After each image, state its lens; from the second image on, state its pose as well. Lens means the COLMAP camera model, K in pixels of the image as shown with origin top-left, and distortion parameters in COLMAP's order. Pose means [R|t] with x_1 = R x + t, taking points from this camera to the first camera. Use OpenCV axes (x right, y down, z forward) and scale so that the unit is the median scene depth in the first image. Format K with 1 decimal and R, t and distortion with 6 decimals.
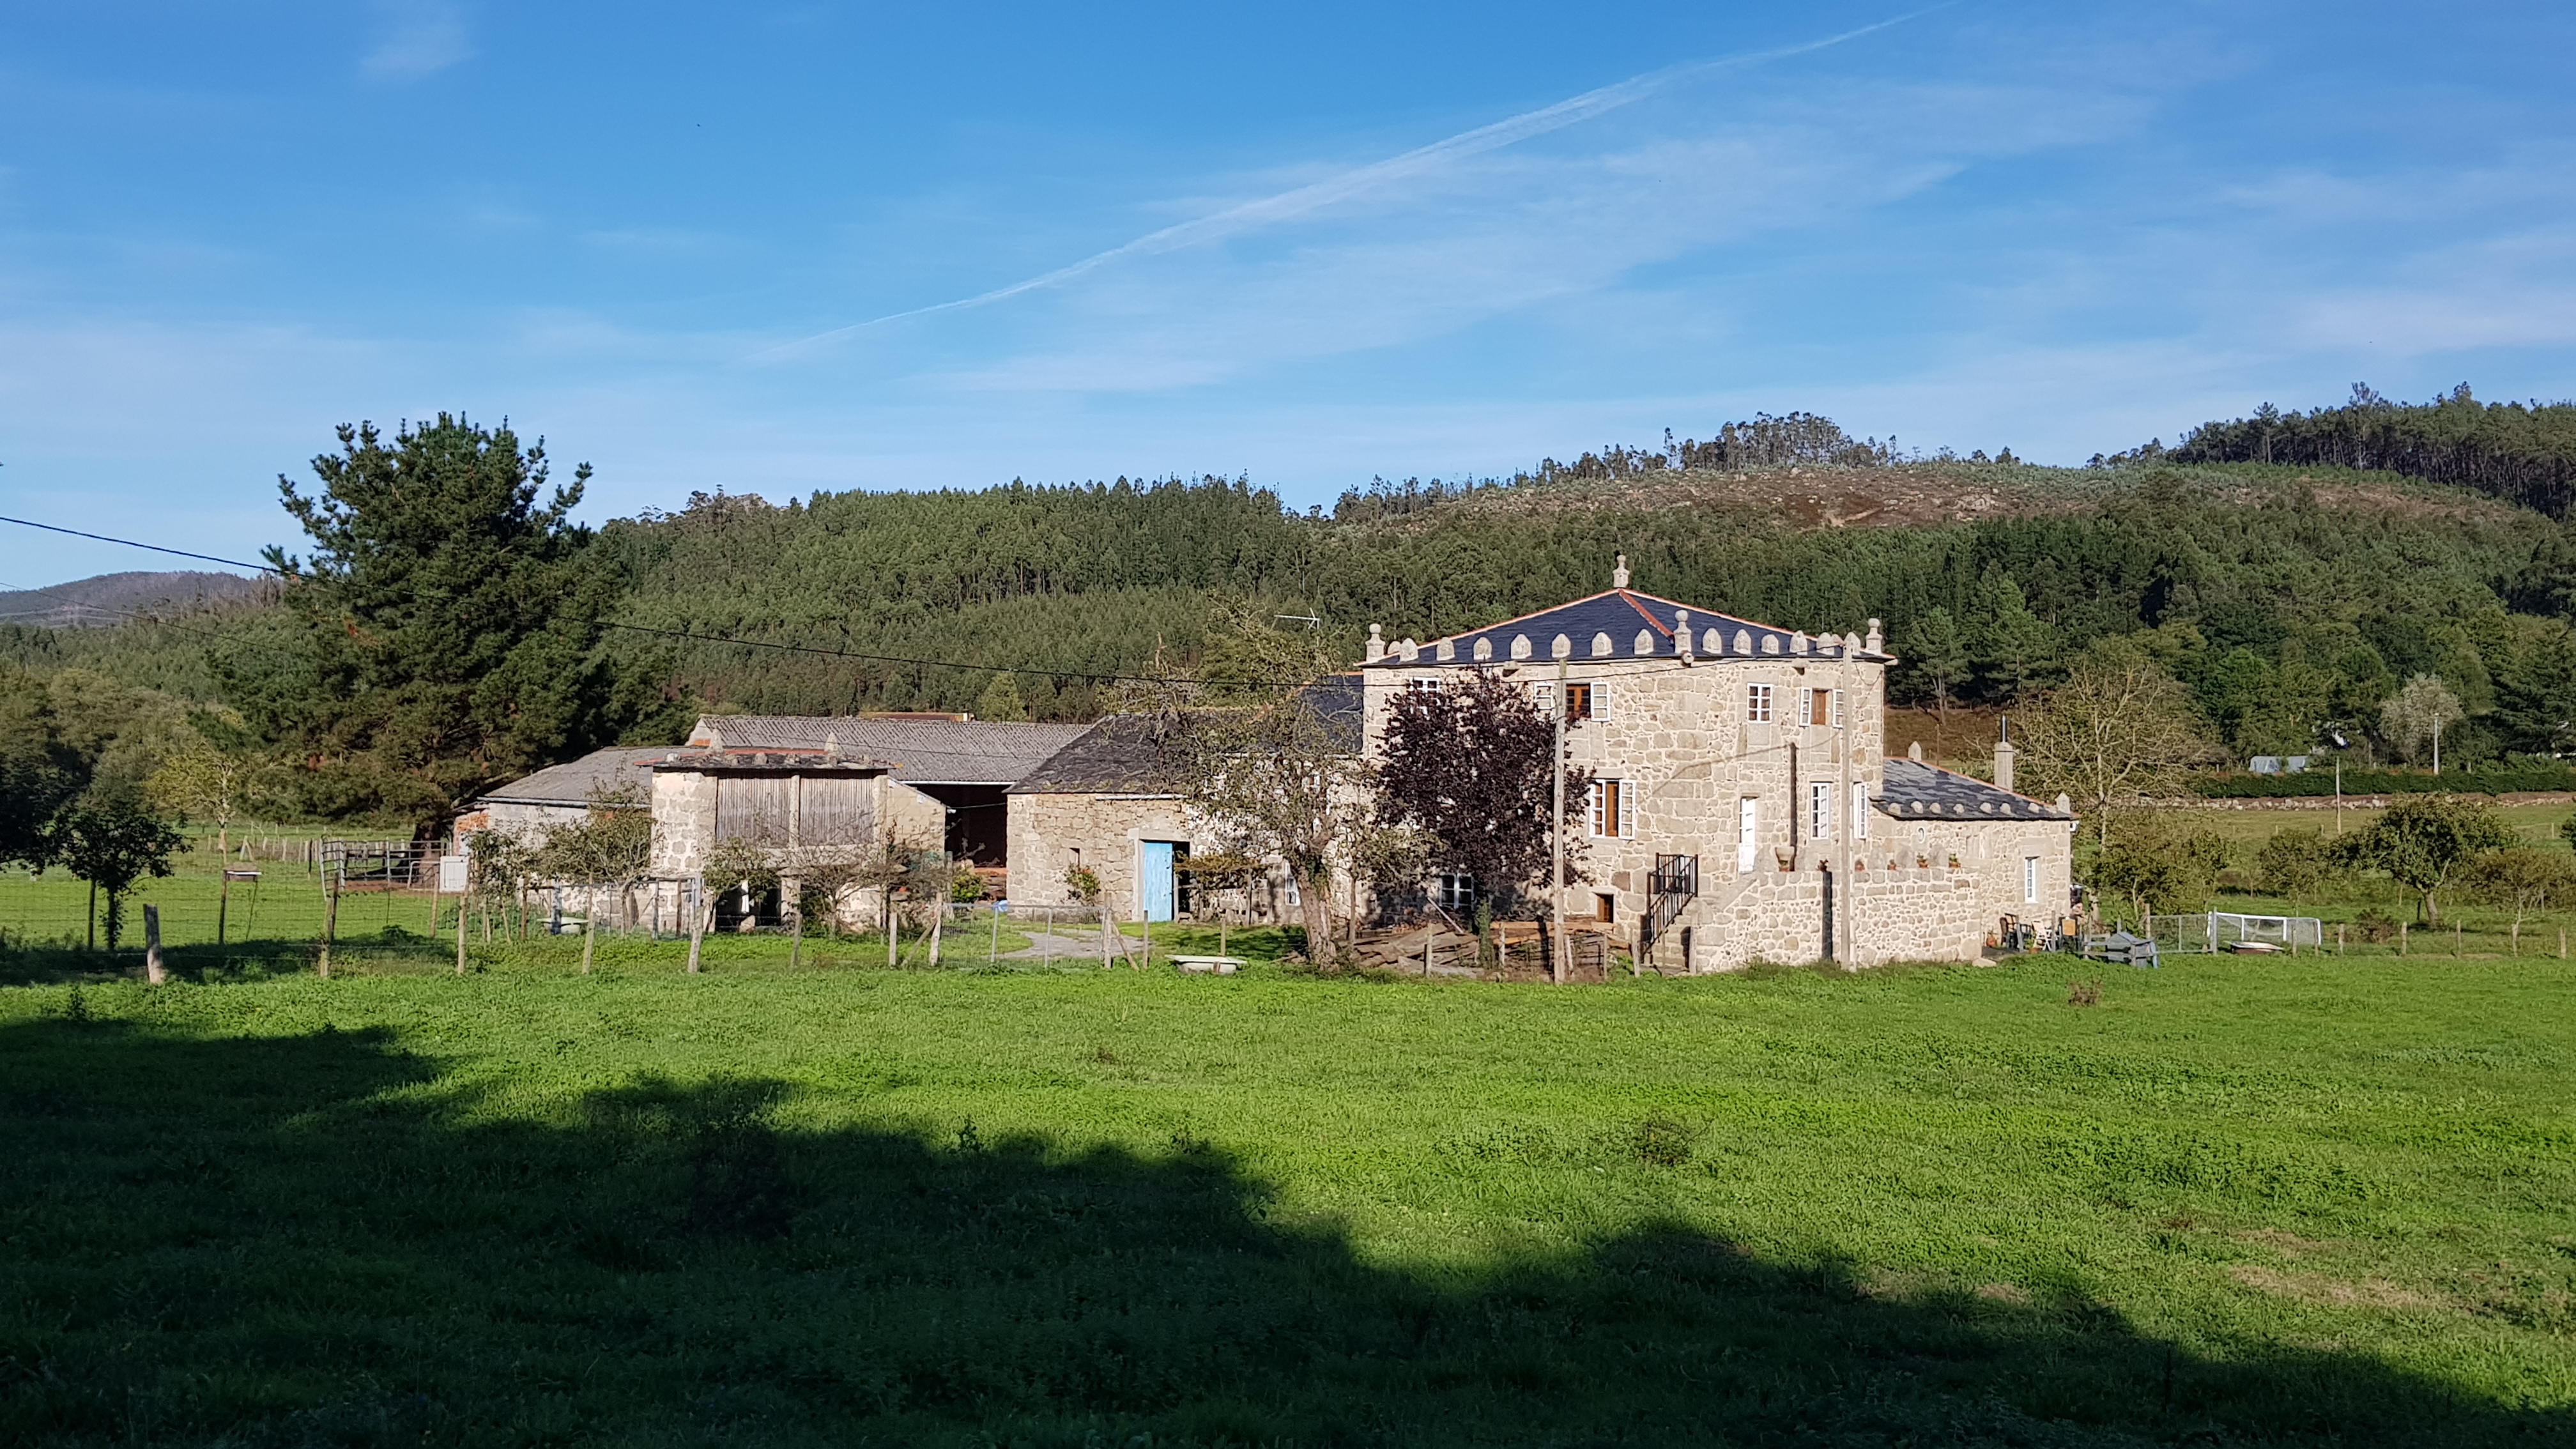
lens RADIAL K [[2773.6, 0, 1229.5], [0, 2773.6, 669.3], [0, 0, 1]] dist [0.165684, -0.488243]
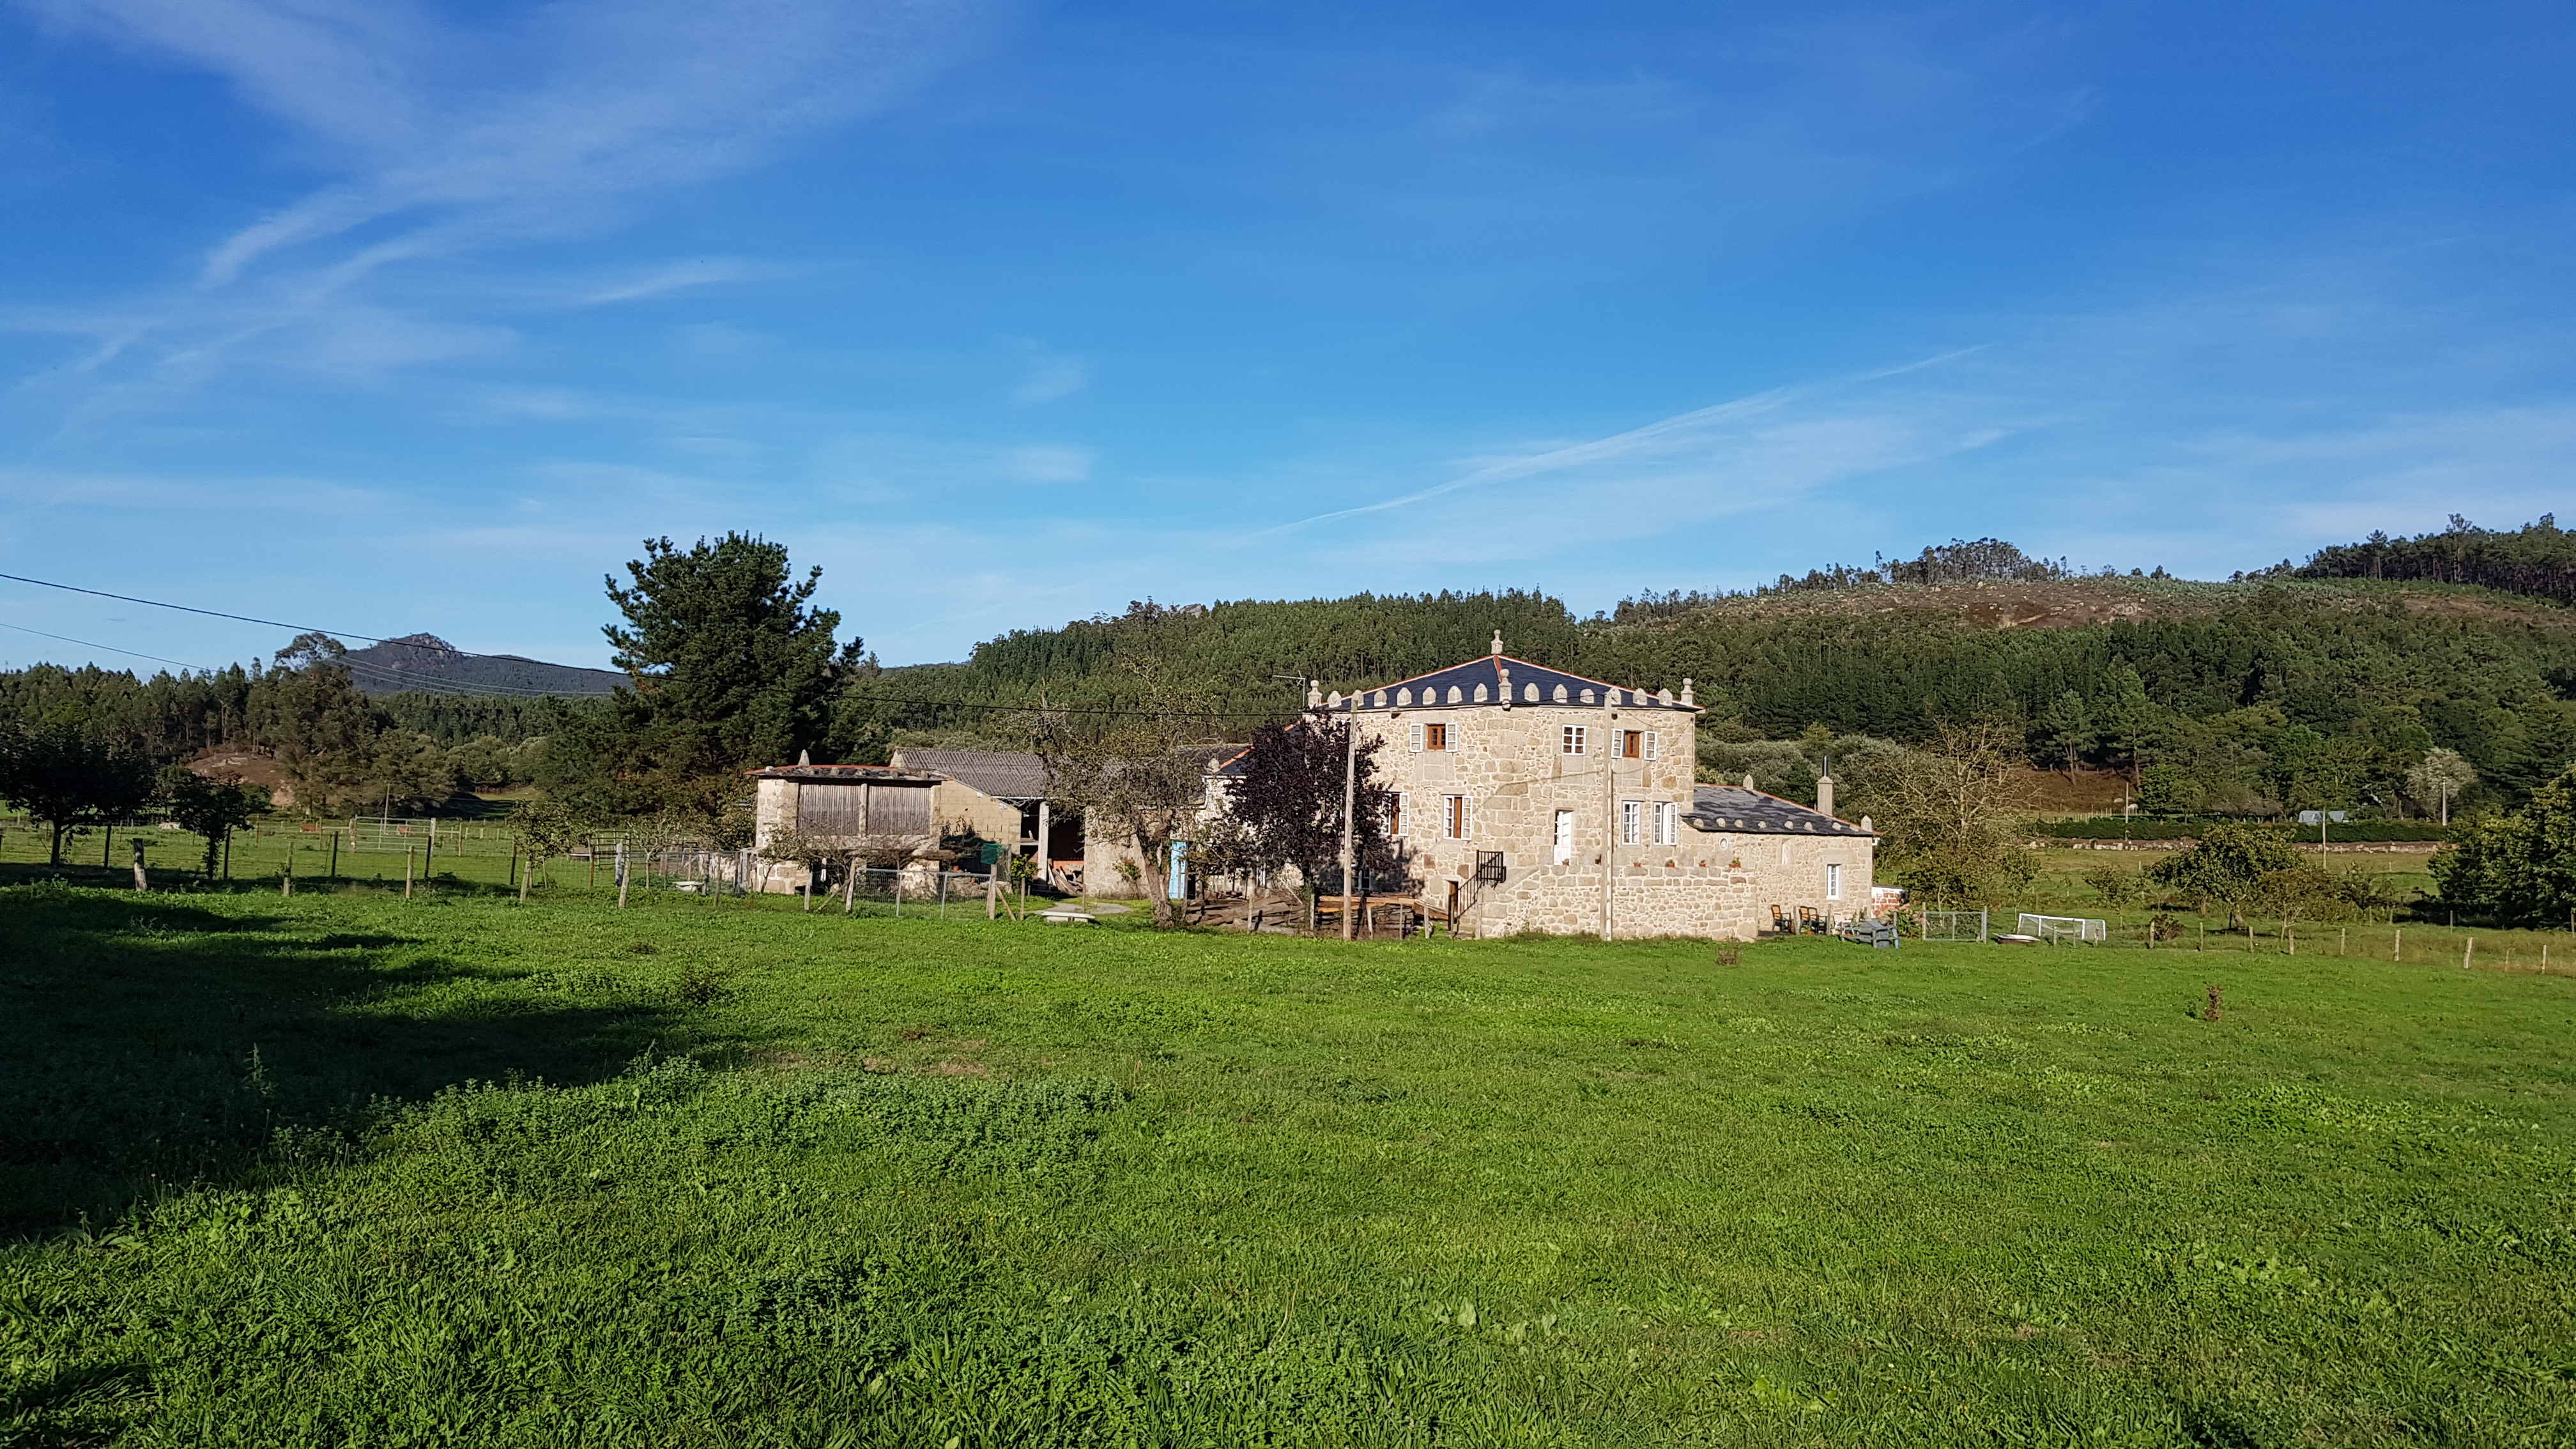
lens RADIAL K [[2110.2, 0, 1288.0], [0, 2110.2, 724.5], [0, 0, 1]] dist [0.105523, -0.250355]
pose [[0.987514, 0.009326, -0.157253, 0.175144], [-0.010581, 0.999918, -0.007148, 0.010990], [0.157173, 0.008722, 0.987533, -0.011638]]
